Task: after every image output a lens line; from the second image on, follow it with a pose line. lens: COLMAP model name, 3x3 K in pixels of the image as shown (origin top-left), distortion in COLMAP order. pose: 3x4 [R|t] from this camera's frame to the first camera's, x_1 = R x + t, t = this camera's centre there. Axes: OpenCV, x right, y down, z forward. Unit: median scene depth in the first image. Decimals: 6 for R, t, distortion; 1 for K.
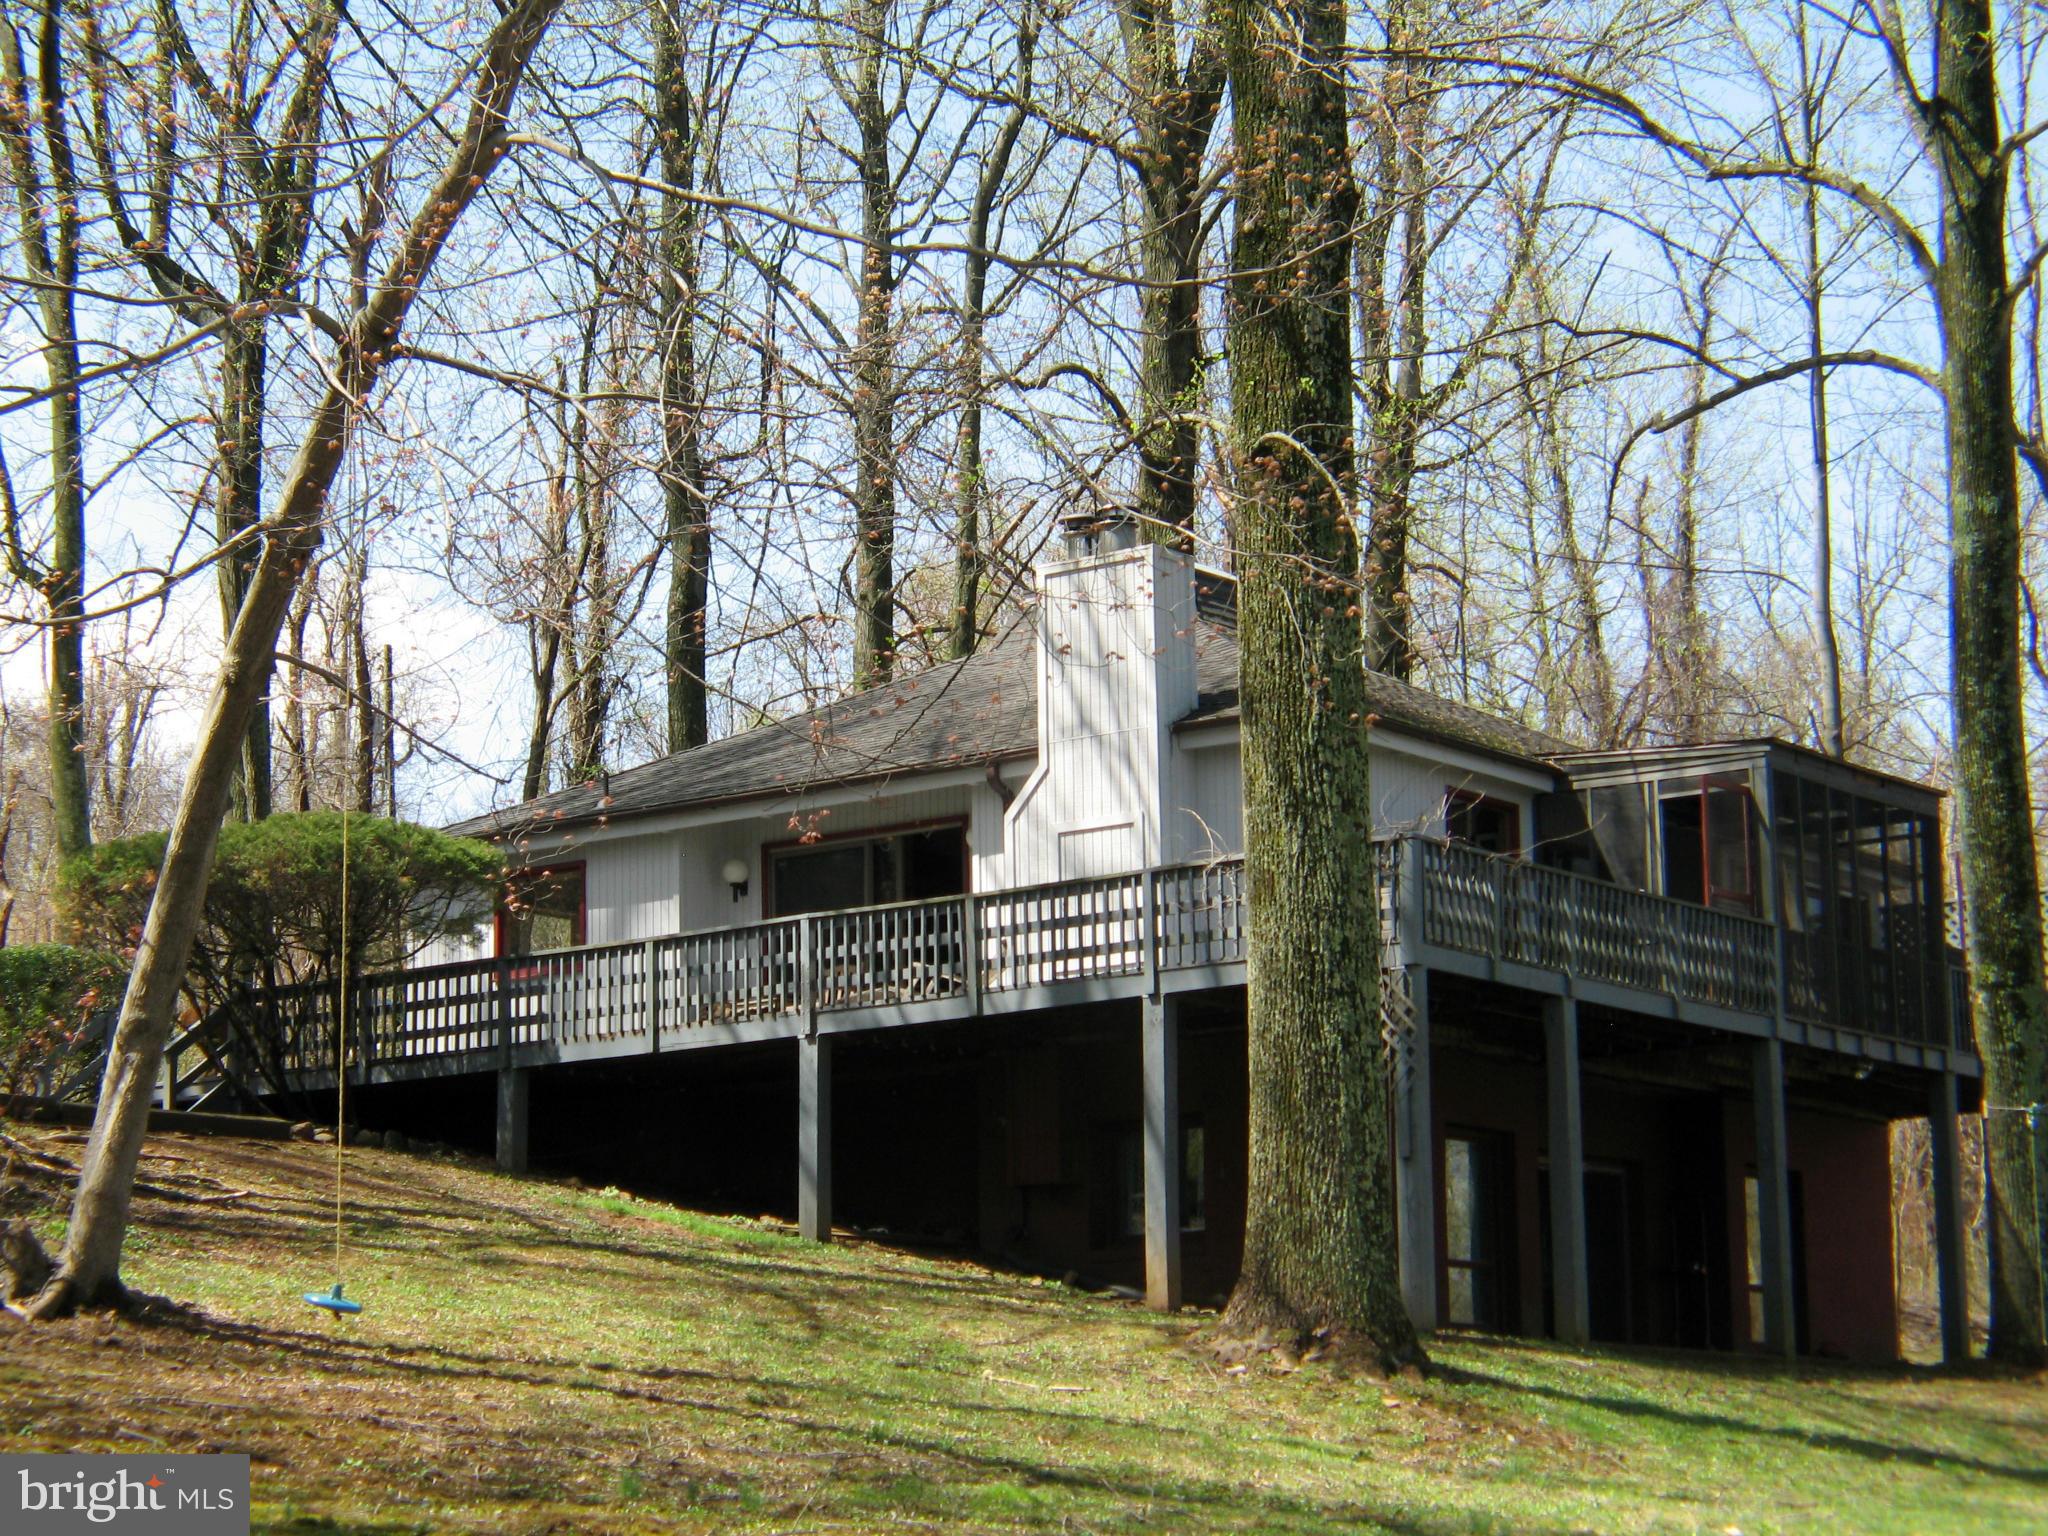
lens RADIAL K [[4561.6, 0, 1021.3], [0, 4561.6, 764.5], [0, 0, 1]] dist [0.128700, 0.000000]
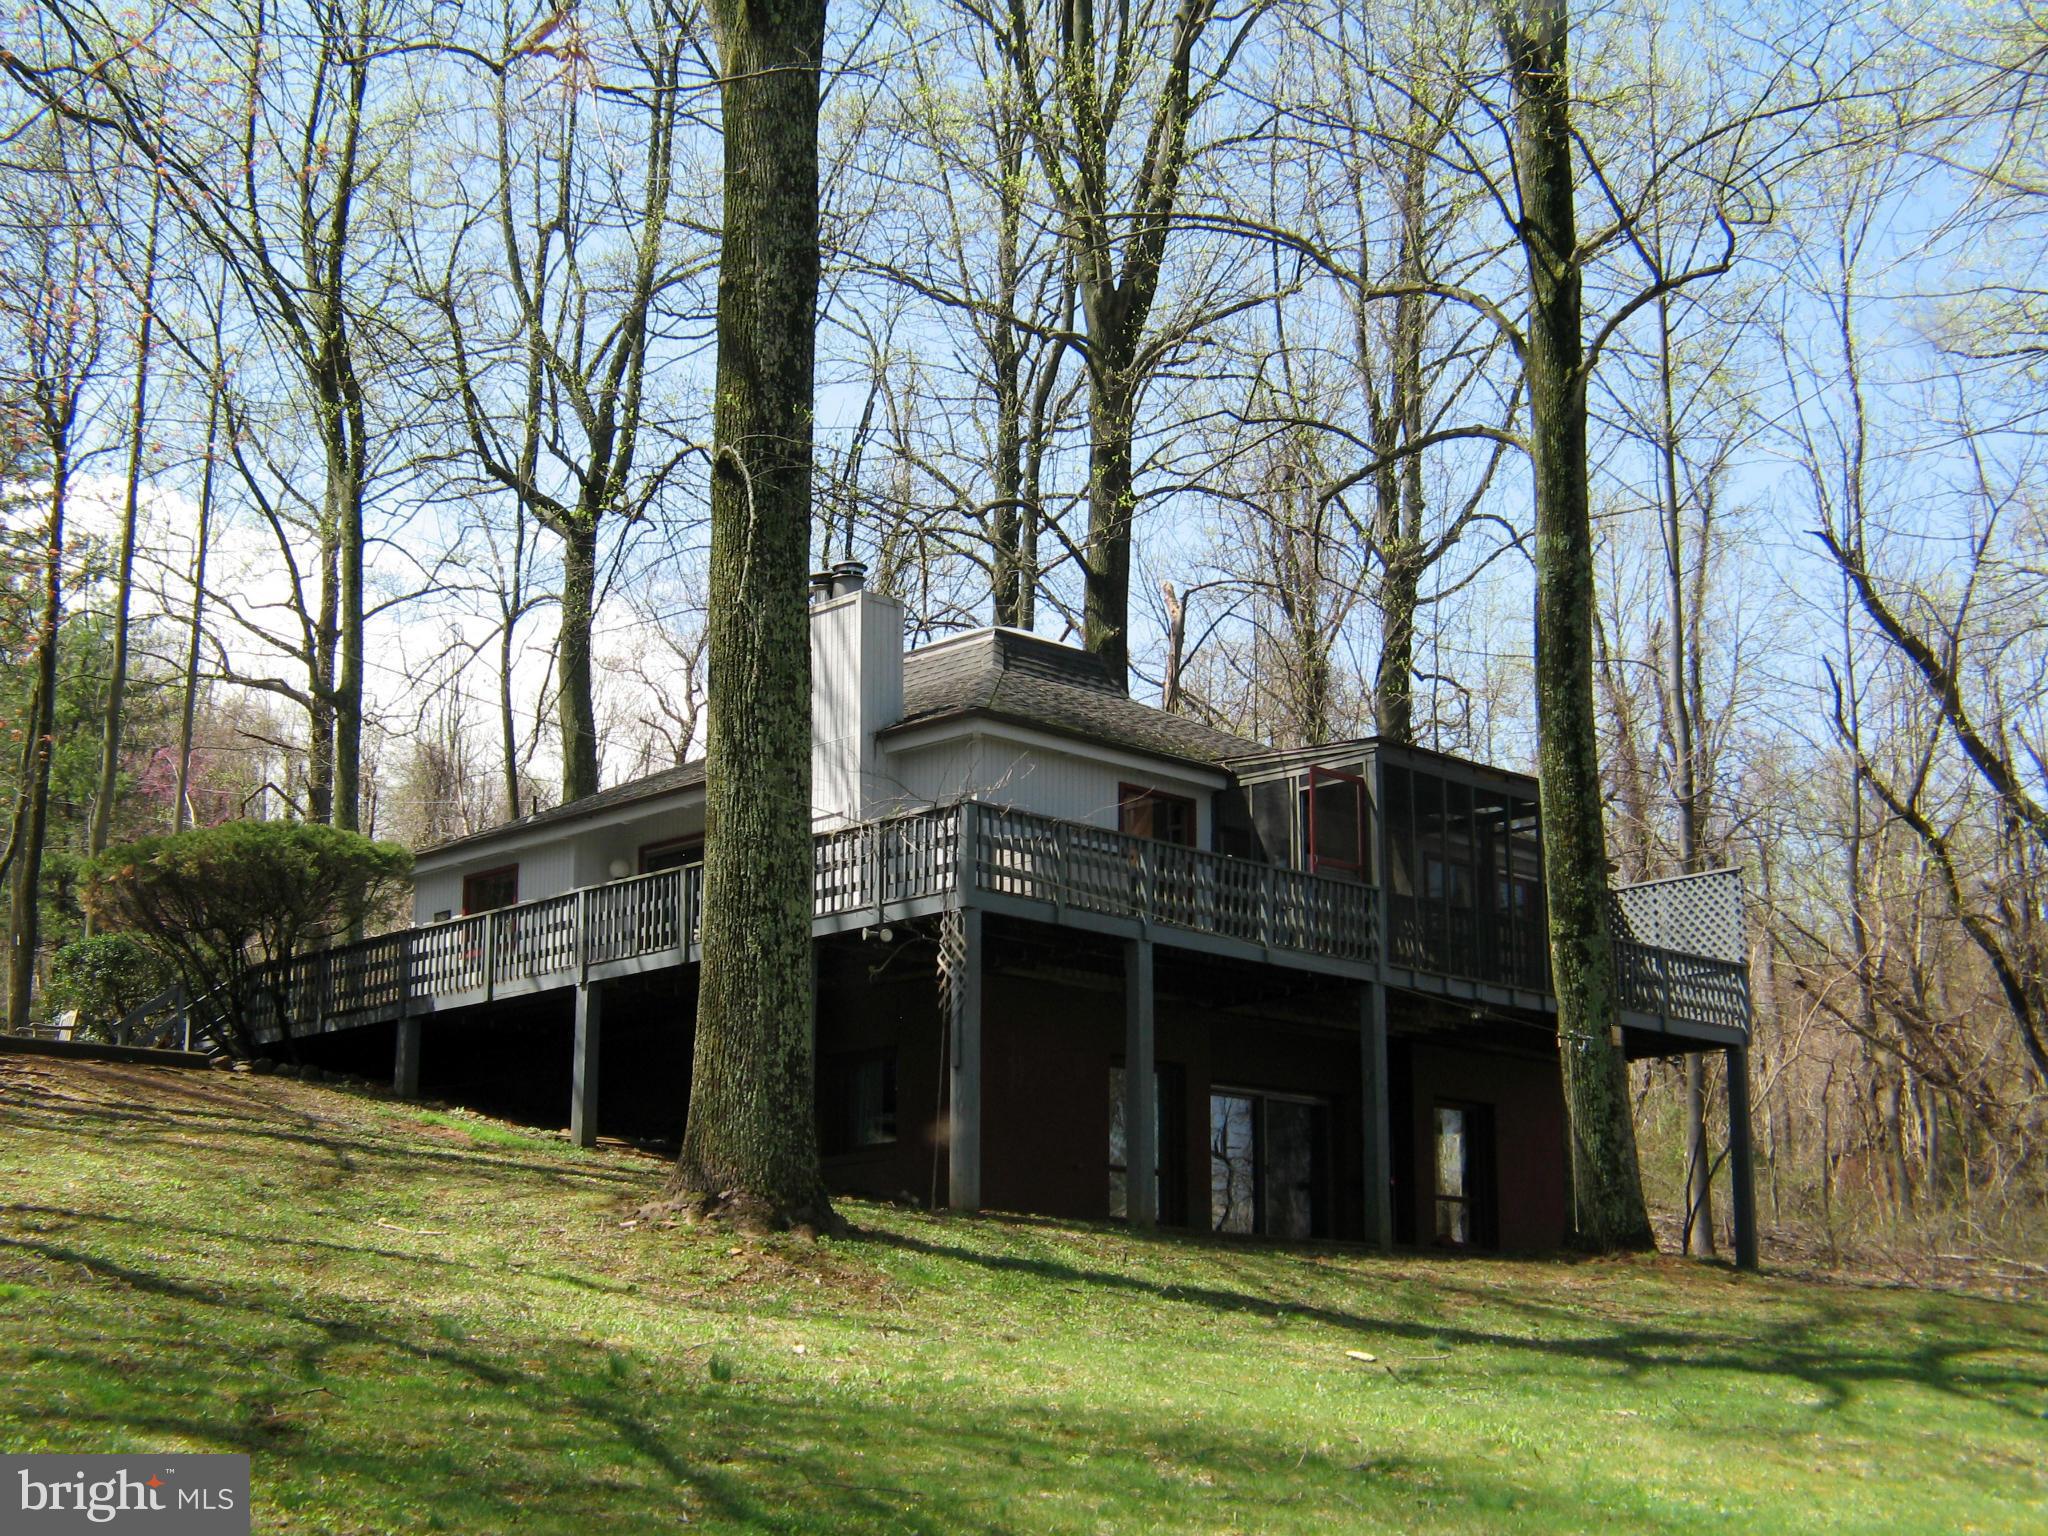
lens RADIAL K [[3074.9, 0, 1023.0], [0, 3074.9, 764.6], [0, 0, 1]] dist [-0.021635, 0.000000]
pose [[0.982616, -0.022295, -0.184304, 0.226402], [0.013104, 0.998616, -0.050938, 0.043067], [0.185184, 0.047638, 0.981548, 0.183869]]
